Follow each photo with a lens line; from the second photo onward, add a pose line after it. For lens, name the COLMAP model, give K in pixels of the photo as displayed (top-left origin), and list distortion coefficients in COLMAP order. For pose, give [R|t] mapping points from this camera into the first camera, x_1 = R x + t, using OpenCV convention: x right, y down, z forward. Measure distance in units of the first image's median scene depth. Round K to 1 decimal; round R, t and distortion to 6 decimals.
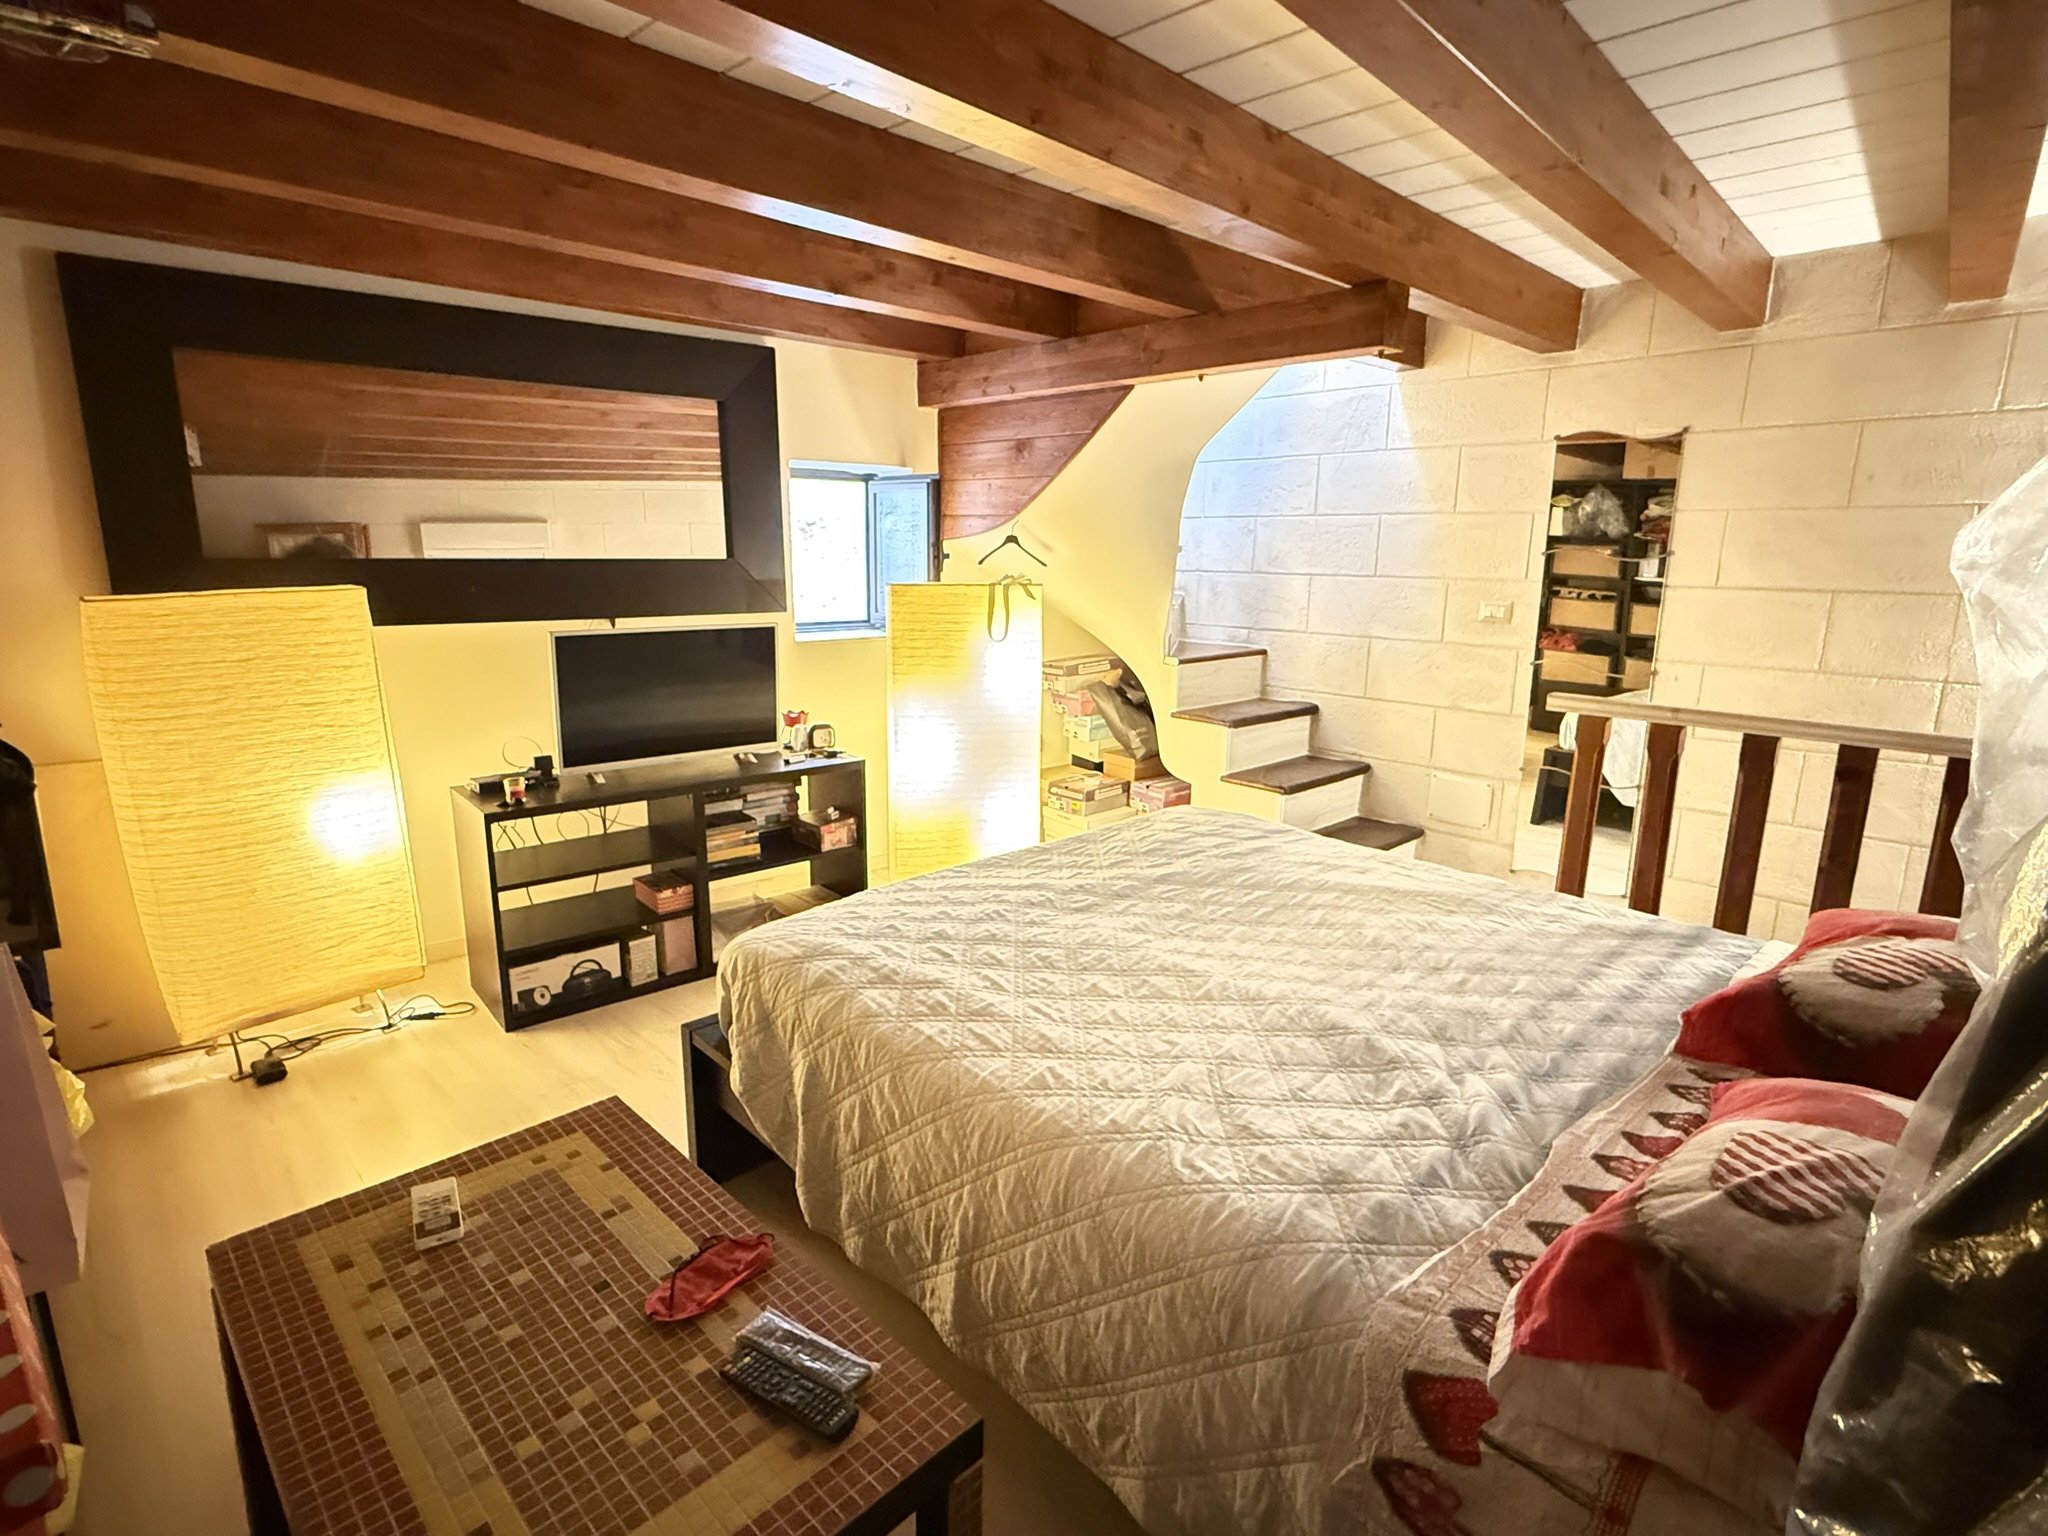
lens RADIAL K [[1026.1, 0, 1024.0], [0, 1026.1, 768.0], [0, 0, 1]] dist [0.000232, 0.000260]
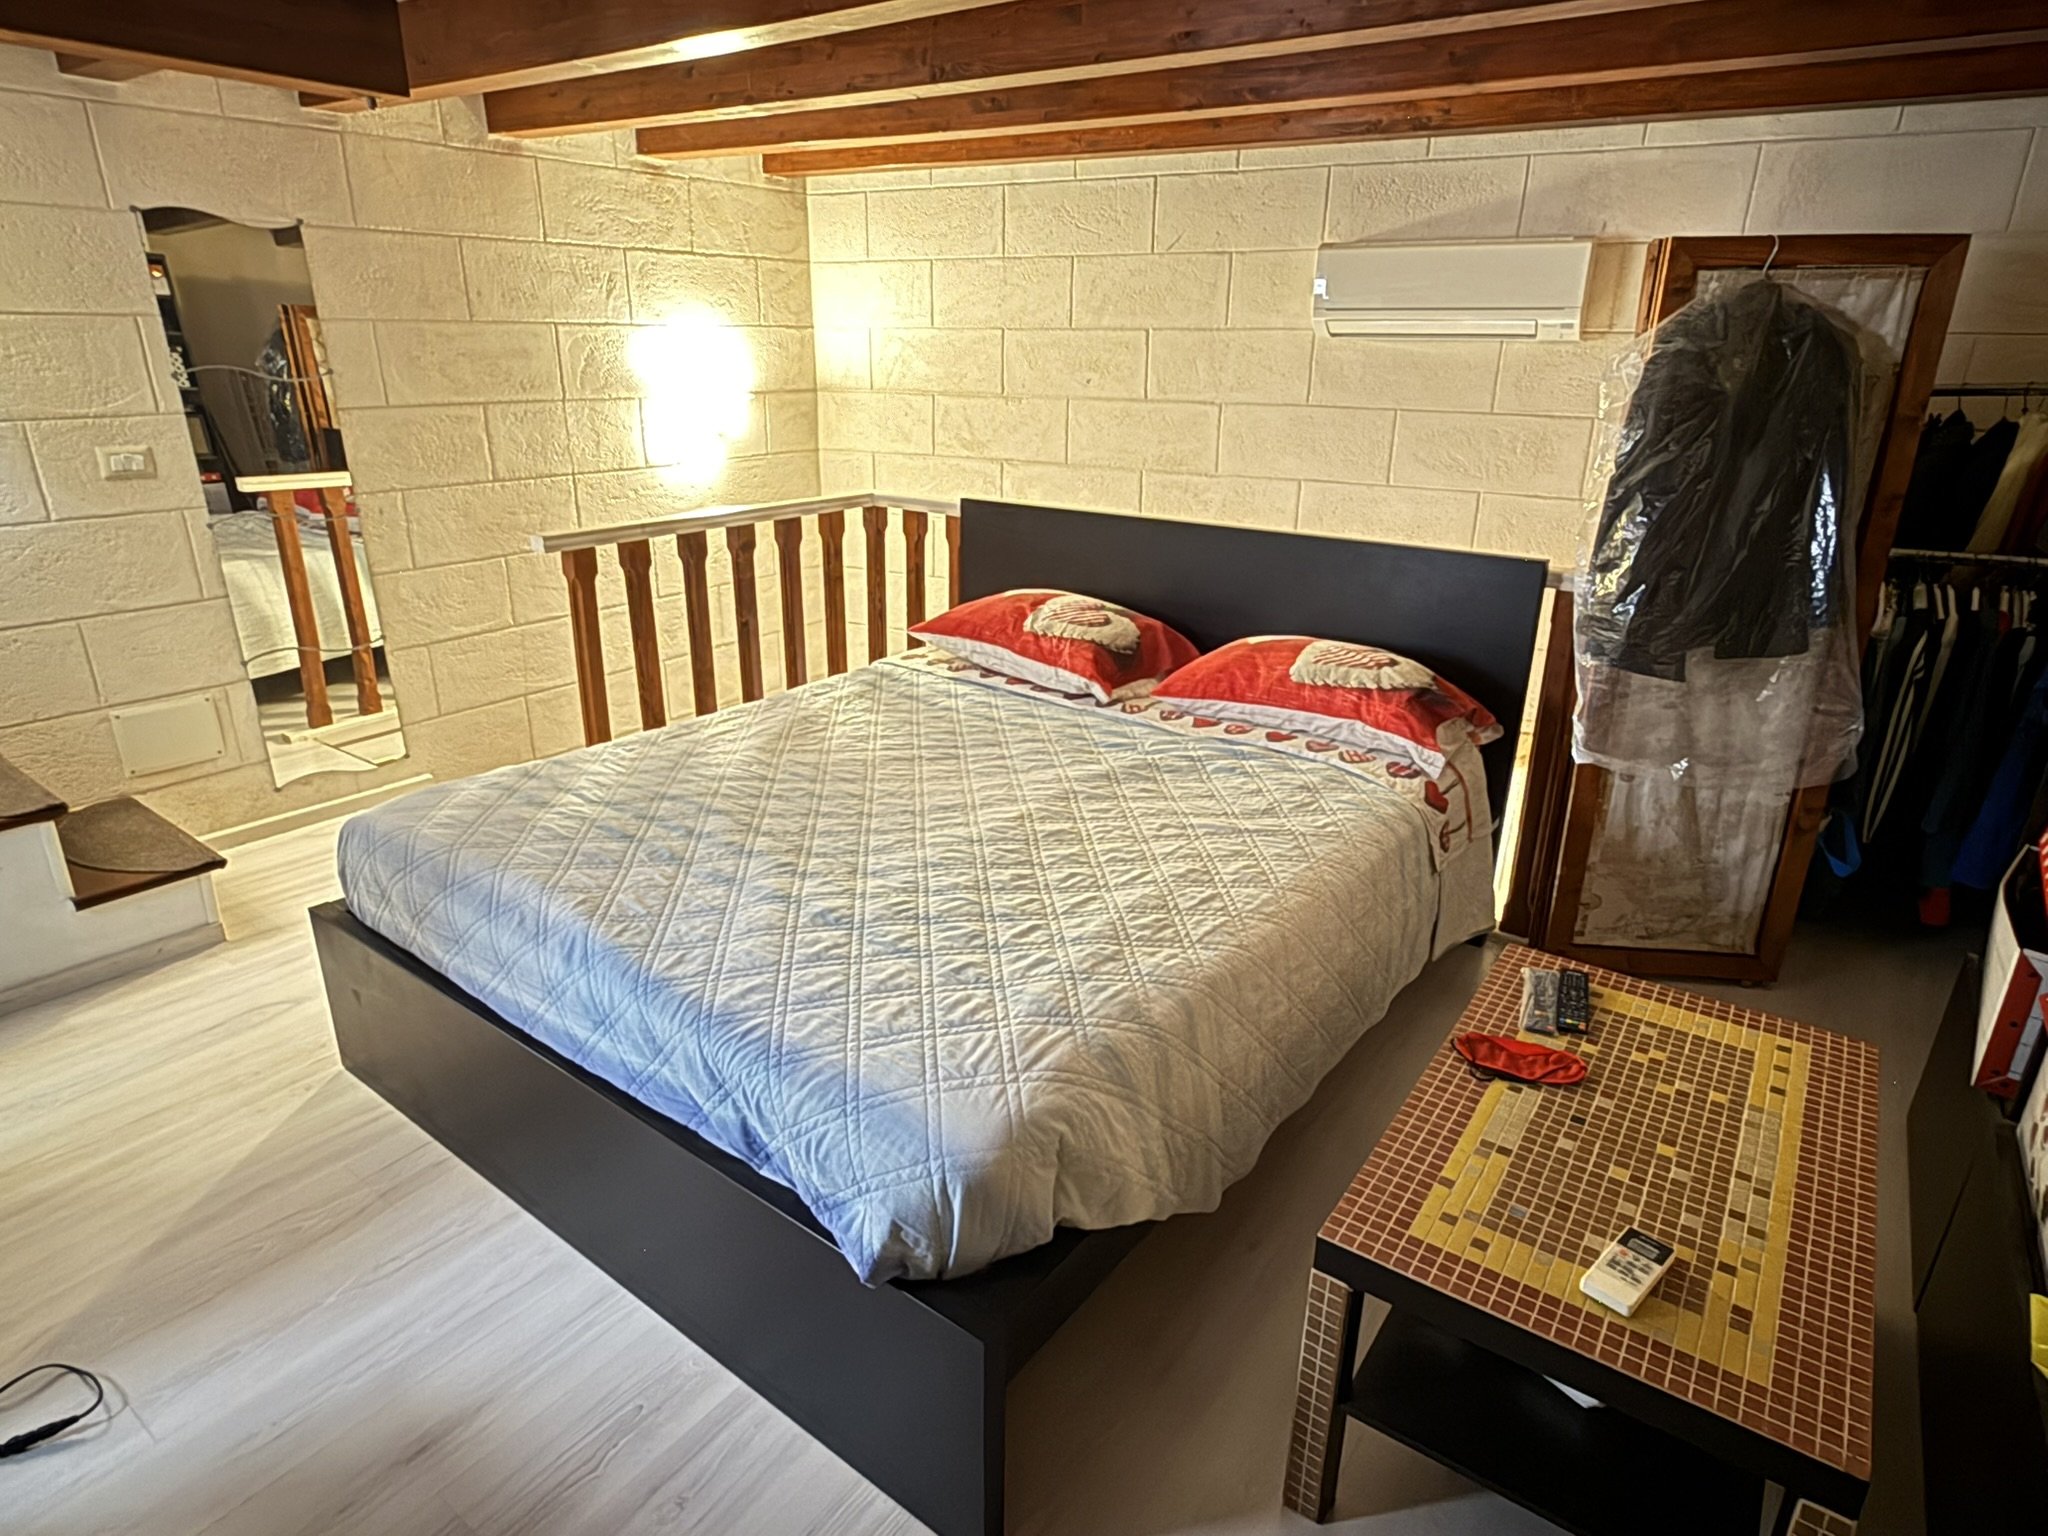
lens RADIAL K [[1153.6, 0, 1024.0], [0, 1153.6, 768.0], [0, 0, 1]] dist [-0.000734, 0.000425]
pose [[-0.165455, -0.354283, 0.920385, -1.251786], [0.201313, 0.901465, 0.383189, -0.410690], [-0.965452, 0.248686, -0.077830, 1.494587]]
